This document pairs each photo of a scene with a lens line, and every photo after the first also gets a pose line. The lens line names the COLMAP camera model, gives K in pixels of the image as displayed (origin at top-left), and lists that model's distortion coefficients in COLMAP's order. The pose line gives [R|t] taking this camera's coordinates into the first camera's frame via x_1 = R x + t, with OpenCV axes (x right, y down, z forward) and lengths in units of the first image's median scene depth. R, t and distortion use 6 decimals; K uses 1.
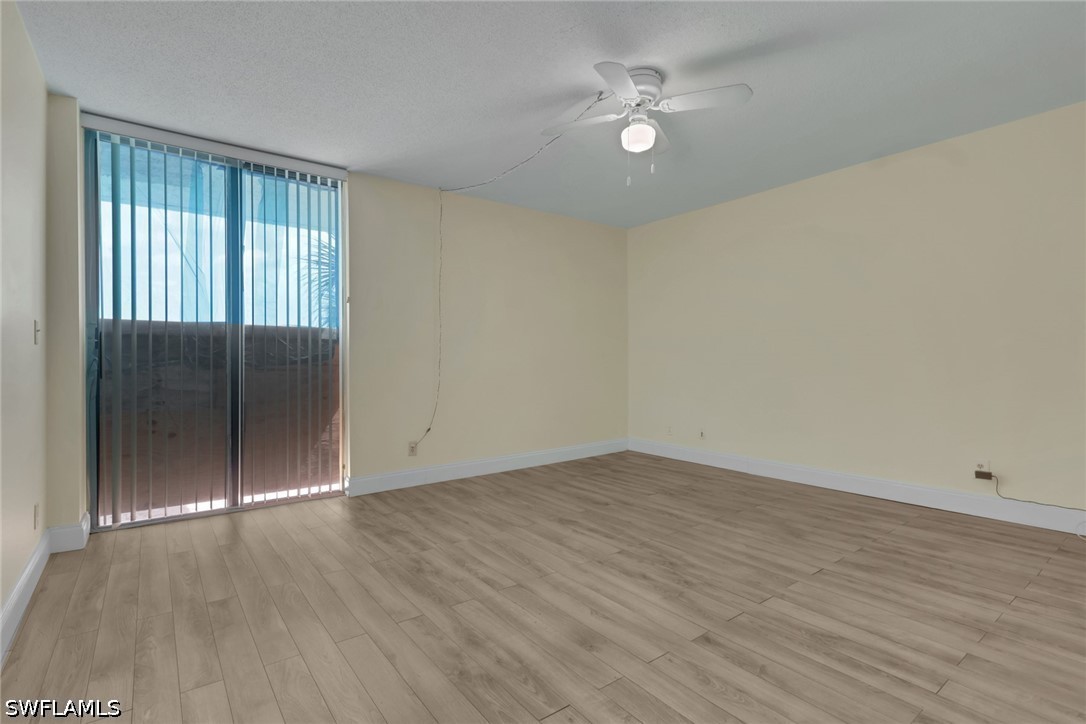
lens RADIAL K [[505.1, 0, 529.0], [0, 505.1, 365.1], [0, 0, 1]] dist [0.000043, 0.000111]
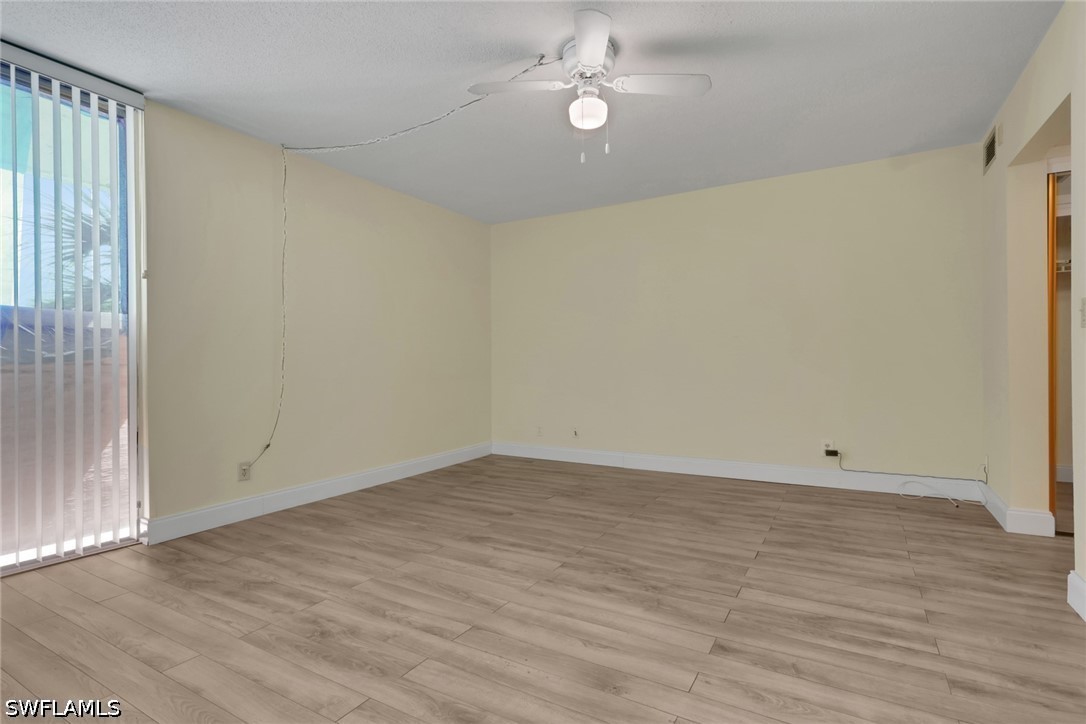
lens RADIAL K [[497.6, 0, 549.2], [0, 497.6, 371.1], [0, 0, 1]] dist [-0.002562, 0.000001]
pose [[0.912477, -0.003352, 0.409115, -0.209355], [0.002634, 0.999994, 0.002318, 0.016887], [-0.409121, -0.001038, 0.912480, 0.190842]]
